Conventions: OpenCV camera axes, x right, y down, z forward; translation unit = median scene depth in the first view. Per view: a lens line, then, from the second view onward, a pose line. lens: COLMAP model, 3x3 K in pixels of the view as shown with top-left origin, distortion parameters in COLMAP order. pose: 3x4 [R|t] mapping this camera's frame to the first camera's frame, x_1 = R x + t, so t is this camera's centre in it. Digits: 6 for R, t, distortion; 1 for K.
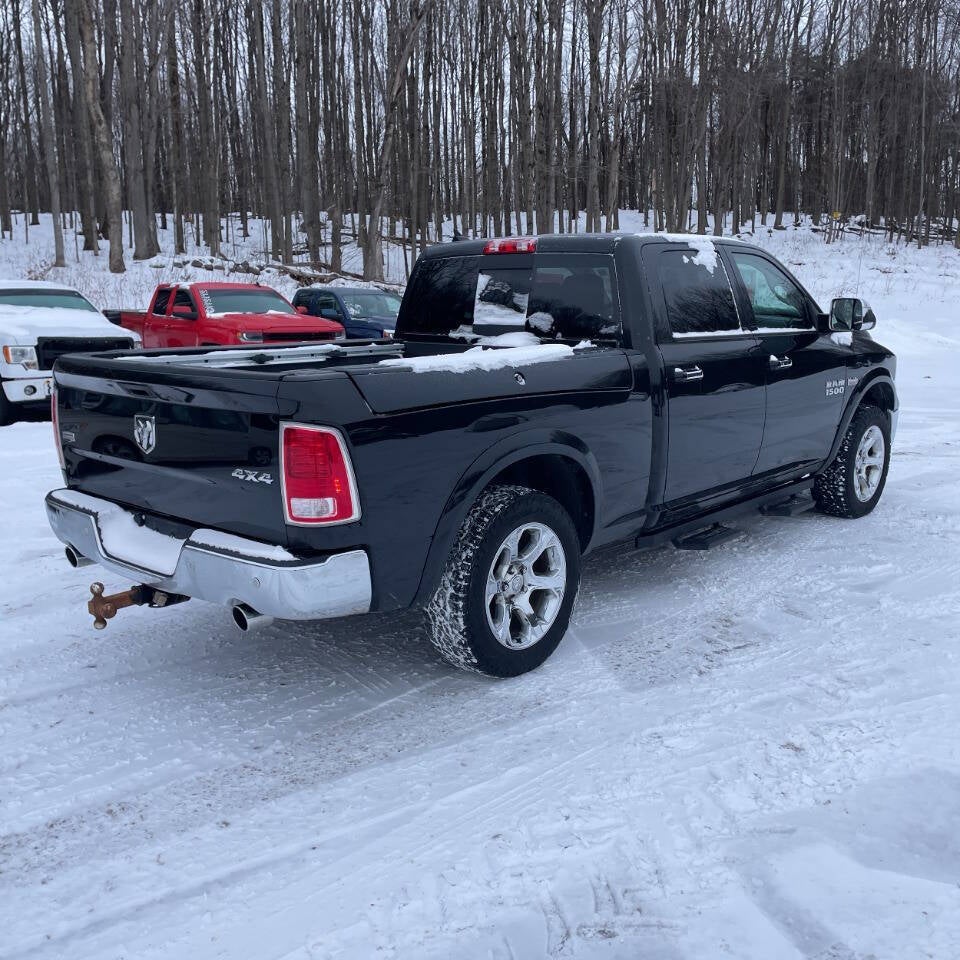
lens RADIAL K [[942.6, 0, 497.5], [0, 942.6, 482.7], [0, 0, 1]] dist [0.088410, 0.000000]
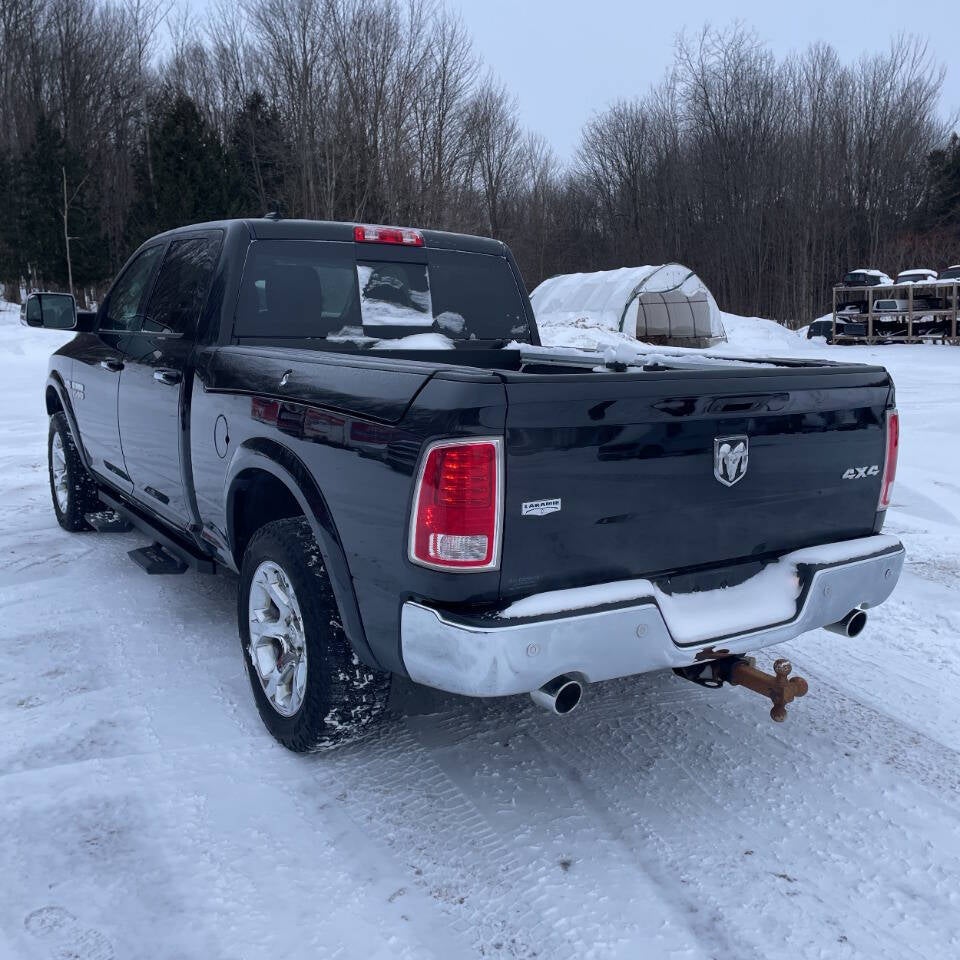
lens RADIAL K [[942.6, 0, 474.5], [0, 942.6, 477.3], [0, 0, 1]] dist [0.088410, 0.000000]
pose [[0.261248, -0.150661, 0.953441, -0.841515], [0.170268, 0.979449, 0.108116, -0.113548], [-0.950136, 0.134096, 0.281532, 0.713953]]
